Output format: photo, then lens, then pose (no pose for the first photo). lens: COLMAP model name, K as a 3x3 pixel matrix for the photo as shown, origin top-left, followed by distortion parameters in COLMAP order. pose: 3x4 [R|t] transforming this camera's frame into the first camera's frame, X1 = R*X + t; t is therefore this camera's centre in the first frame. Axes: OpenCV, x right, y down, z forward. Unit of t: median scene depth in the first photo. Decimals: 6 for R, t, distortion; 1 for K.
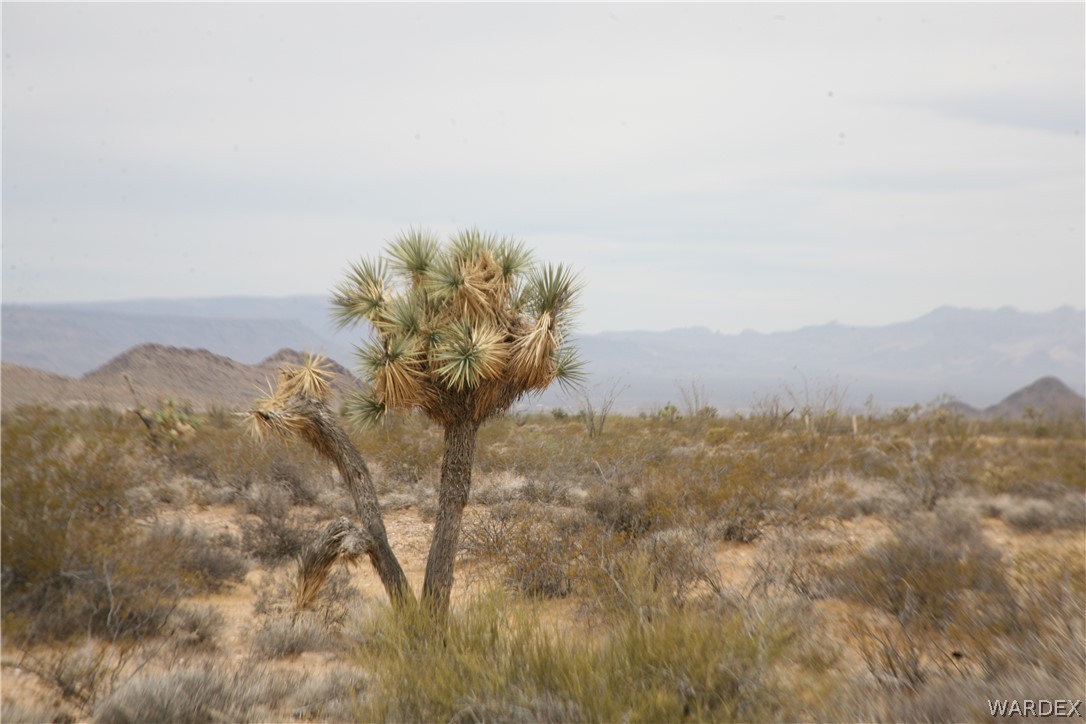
lens RADIAL K [[4029.3, 0, 542.7], [0, 4029.3, 362.5], [0, 0, 1]] dist [0.727447, 0.000000]
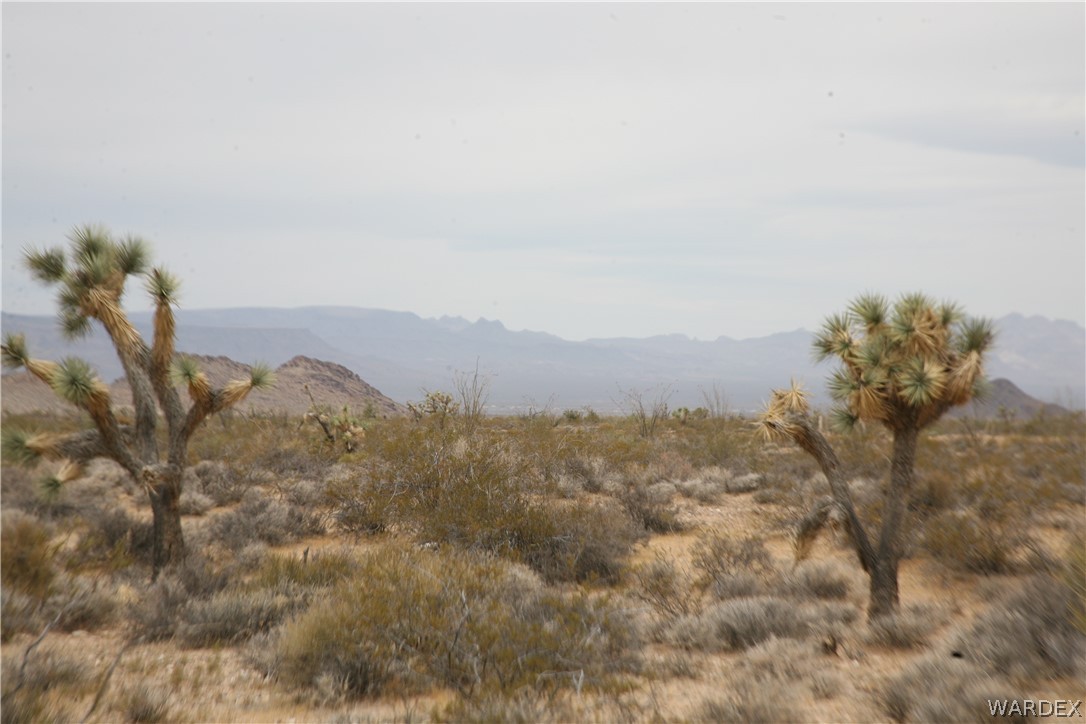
lens RADIAL K [[3800.4, 0, 540.7], [0, 3800.4, 361.3], [0, 0, 1]] dist [1.153944, 0.000000]
pose [[0.999897, -0.004112, 0.013755, -0.167230], [0.004125, 0.999991, -0.000955, -0.008044], [-0.013751, 0.001012, 0.999905, -0.340901]]
